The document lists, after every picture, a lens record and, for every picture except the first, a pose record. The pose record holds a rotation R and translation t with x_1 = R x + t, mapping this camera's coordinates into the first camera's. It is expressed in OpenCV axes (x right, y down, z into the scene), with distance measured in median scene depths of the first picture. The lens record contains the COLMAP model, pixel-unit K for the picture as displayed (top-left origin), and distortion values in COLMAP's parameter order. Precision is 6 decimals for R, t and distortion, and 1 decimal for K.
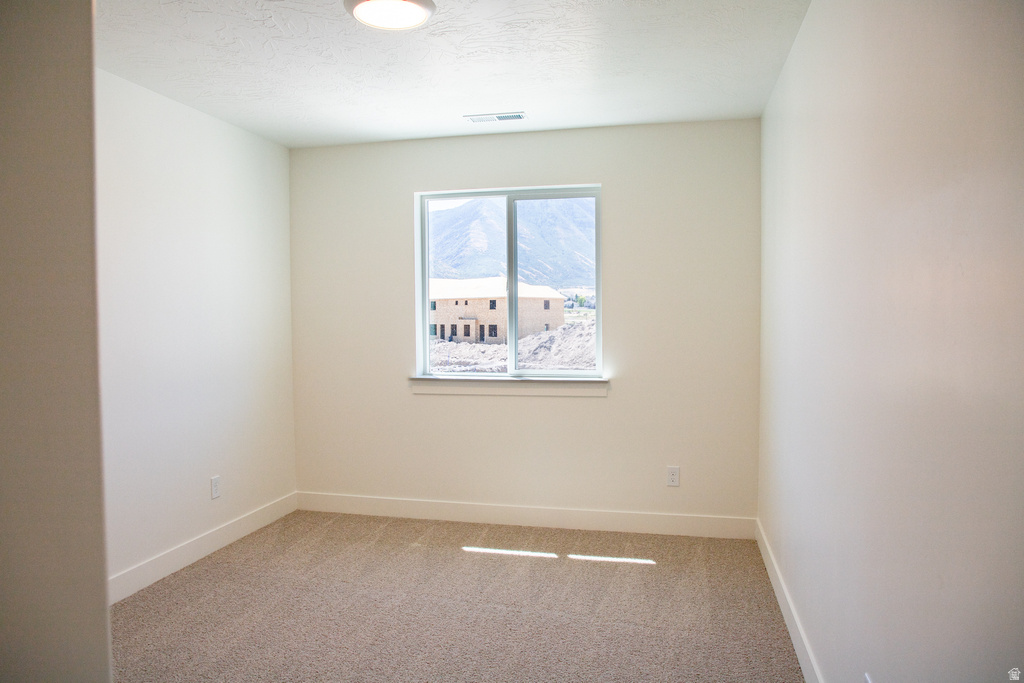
lens RADIAL K [[710.1, 0, 508.8], [0, 710.1, 340.4], [0, 0, 1]] dist [-0.002266, -0.000612]
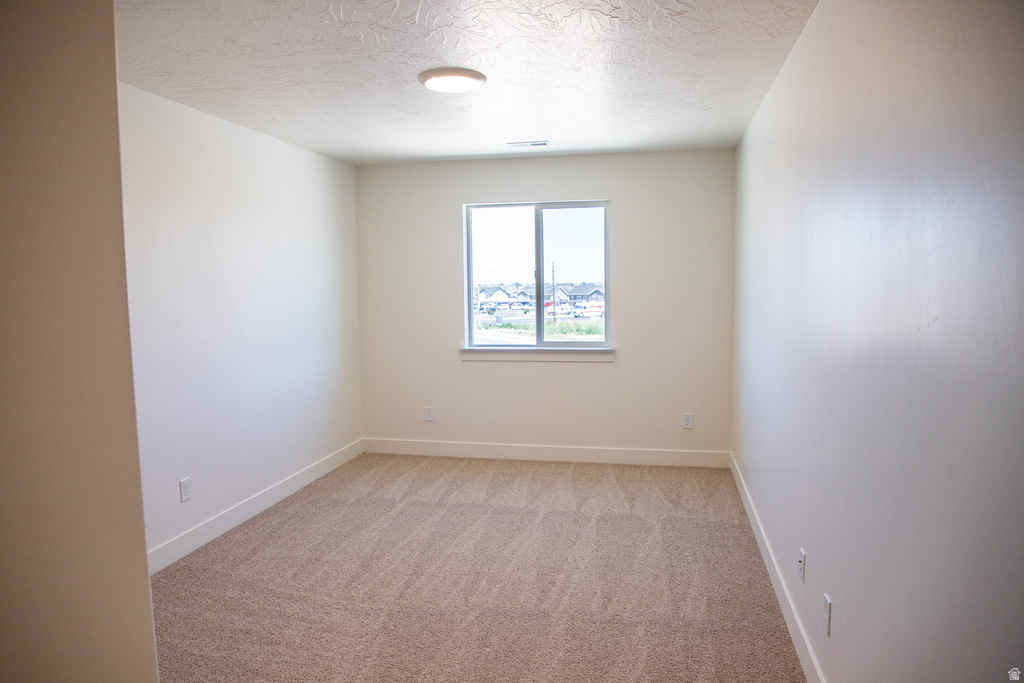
lens RADIAL K [[710.1, 0, 509.2], [0, 710.1, 342.0], [0, 0, 1]] dist [-0.002266, -0.000612]
pose [[0.999954, -0.007800, 0.005646, -0.058235], [0.007737, 0.999908, 0.011144, 0.025628], [-0.005733, -0.011099, 0.999922, -0.270829]]
